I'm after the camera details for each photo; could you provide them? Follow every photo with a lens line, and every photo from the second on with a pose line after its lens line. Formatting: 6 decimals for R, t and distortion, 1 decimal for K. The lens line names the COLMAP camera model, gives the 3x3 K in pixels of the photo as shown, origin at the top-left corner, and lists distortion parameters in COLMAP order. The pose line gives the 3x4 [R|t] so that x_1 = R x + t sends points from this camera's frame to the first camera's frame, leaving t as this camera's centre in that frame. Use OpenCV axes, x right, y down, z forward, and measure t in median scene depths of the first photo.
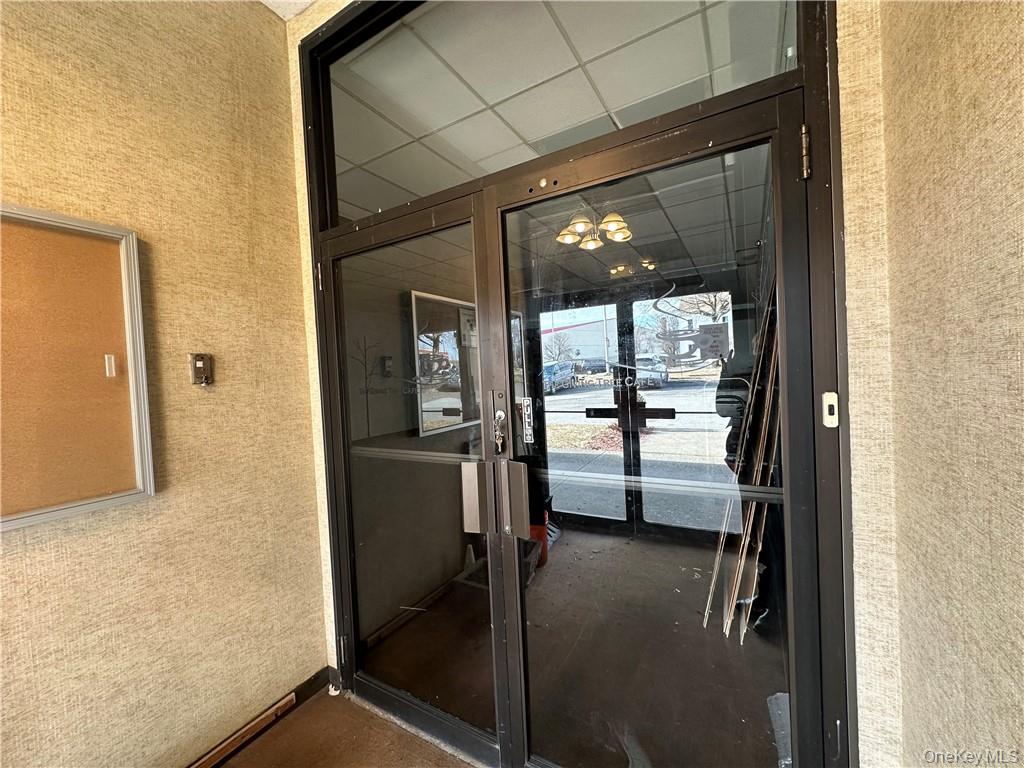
lens RADIAL K [[409.3, 0, 512.0], [0, 409.3, 384.0], [0, 0, 1]] dist [-0.002794, -0.000168]
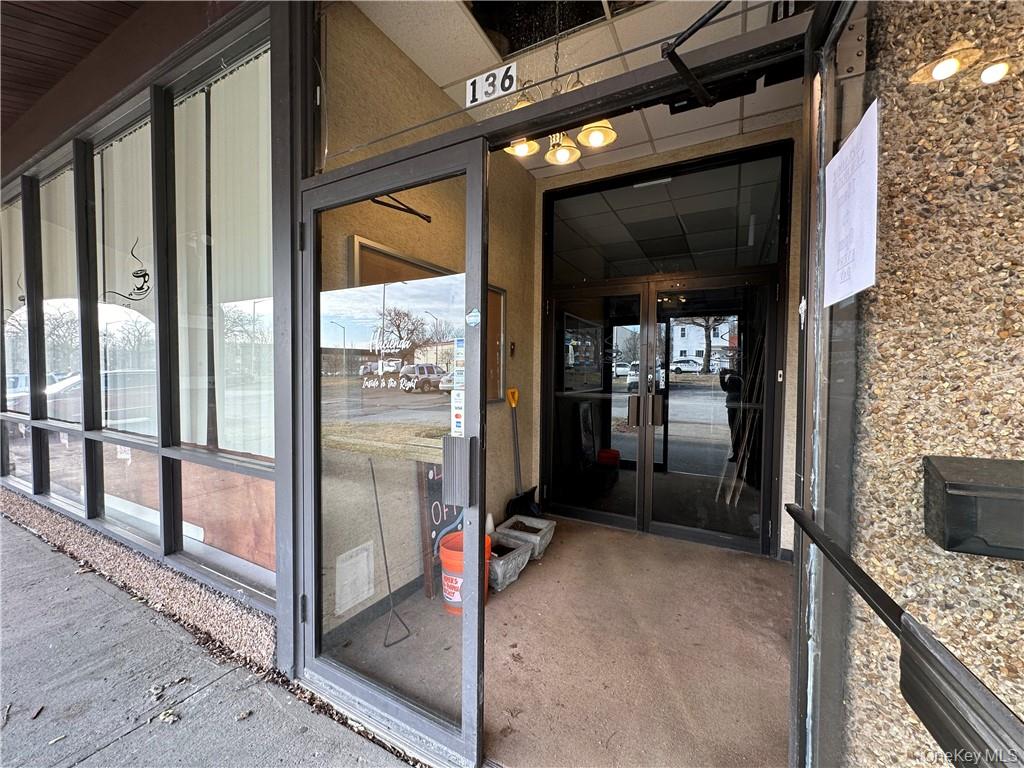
lens RADIAL K [[409.3, 0, 512.0], [0, 409.3, 384.0], [0, 0, 1]] dist [-0.002794, -0.000168]
pose [[0.997822, 0.057405, 0.032495, -0.905380], [-0.057903, 0.998215, 0.014603, 0.133816], [-0.031599, -0.016453, 0.999365, -1.367913]]
